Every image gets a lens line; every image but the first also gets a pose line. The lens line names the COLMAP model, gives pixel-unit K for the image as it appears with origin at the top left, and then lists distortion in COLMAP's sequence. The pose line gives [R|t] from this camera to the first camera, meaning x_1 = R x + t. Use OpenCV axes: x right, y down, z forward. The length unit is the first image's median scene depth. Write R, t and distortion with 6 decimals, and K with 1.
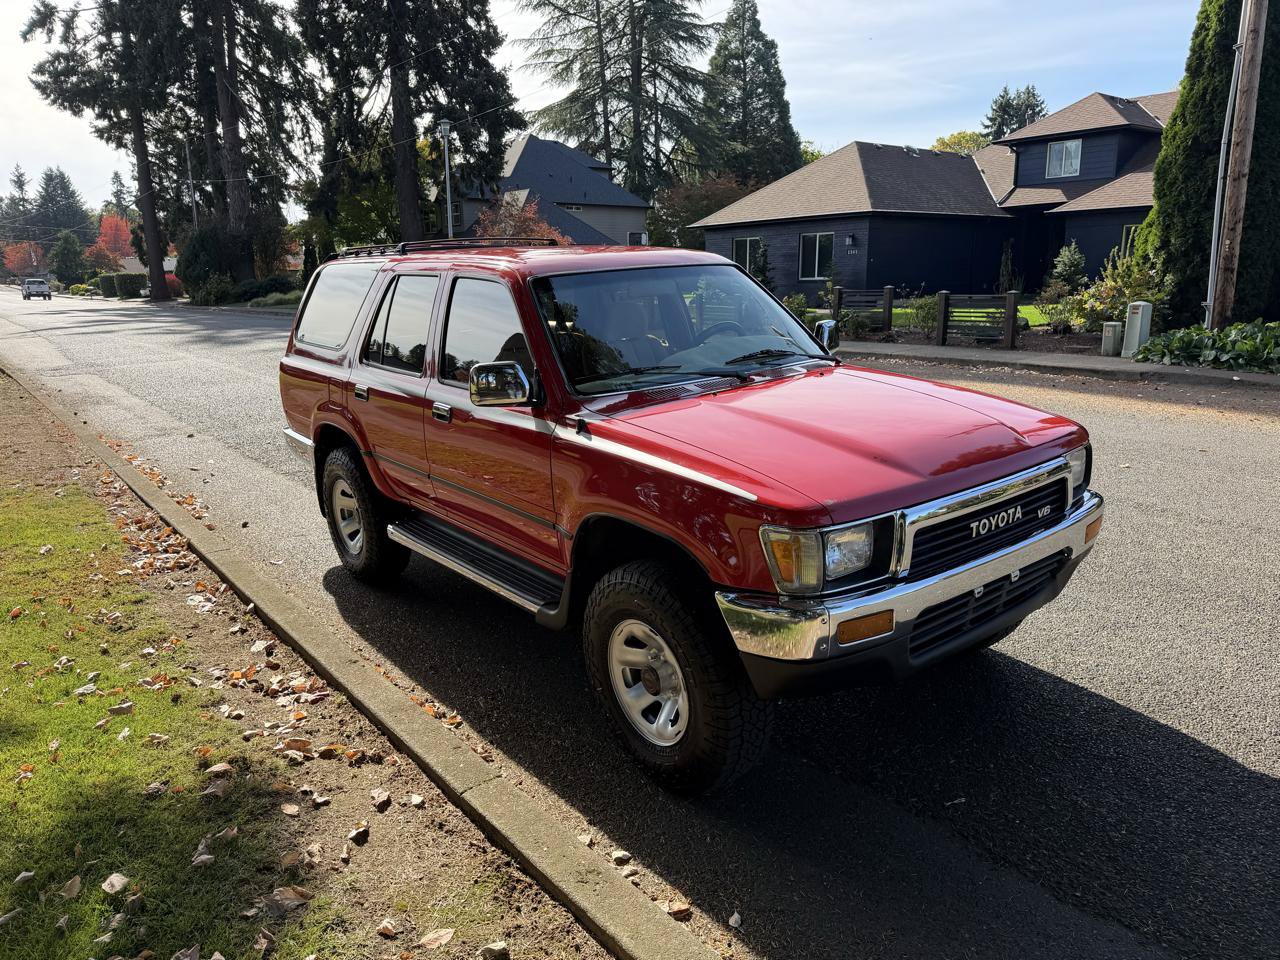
lens RADIAL K [[885.4, 0, 640.0], [0, 885.4, 480.0], [0, 0, 1]] dist [0.024289, -0.030865]
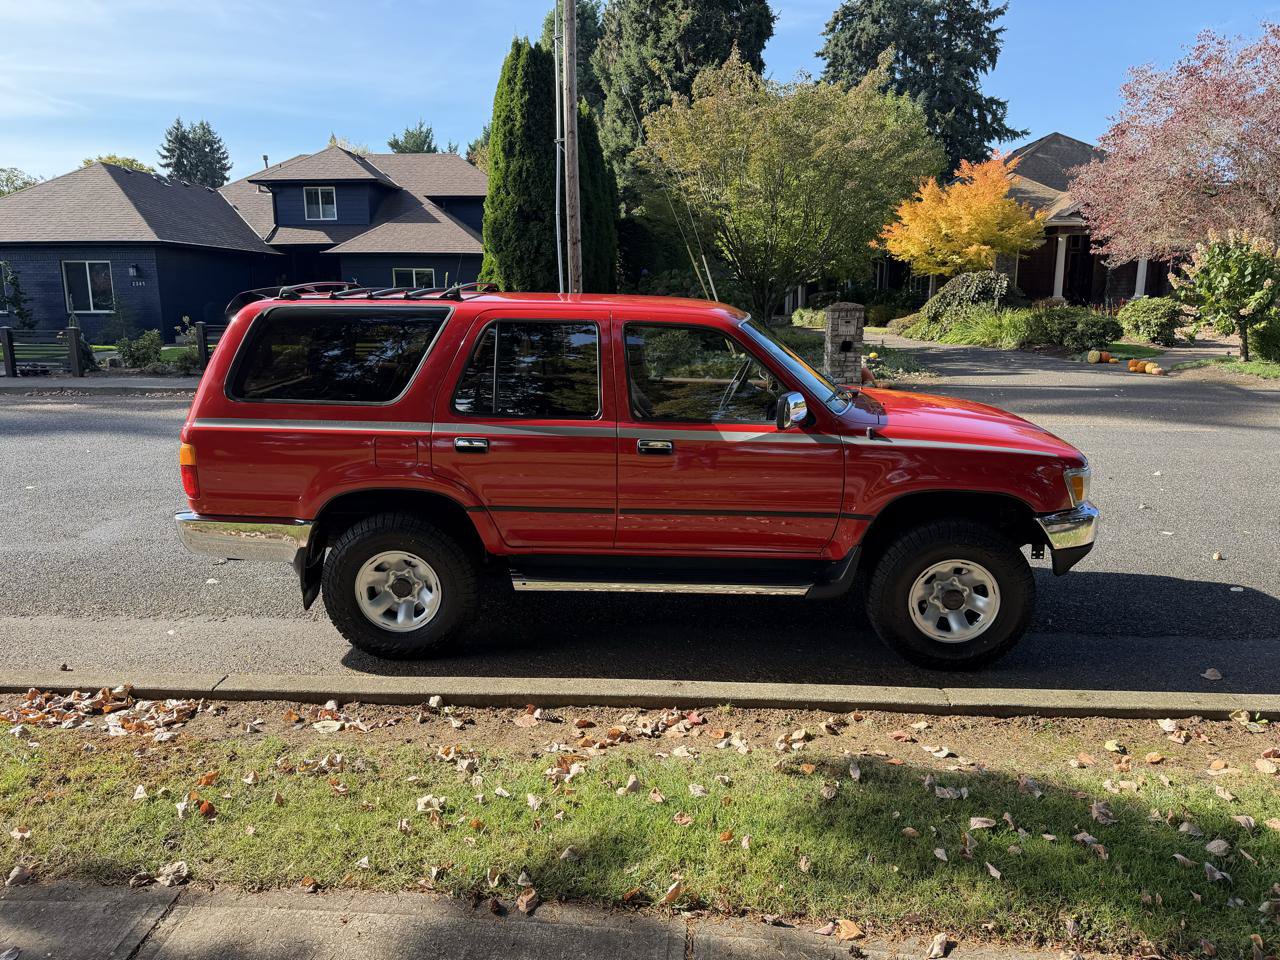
lens RADIAL K [[864.8, 0, 653.7], [0, 864.8, 481.8], [0, 0, 1]] dist [0.072005, -0.097622]
pose [[0.657586, -0.138157, 0.740604, -0.226884], [0.162042, 0.985971, 0.040051, -0.016776], [-0.735747, 0.093672, 0.670747, 0.064953]]
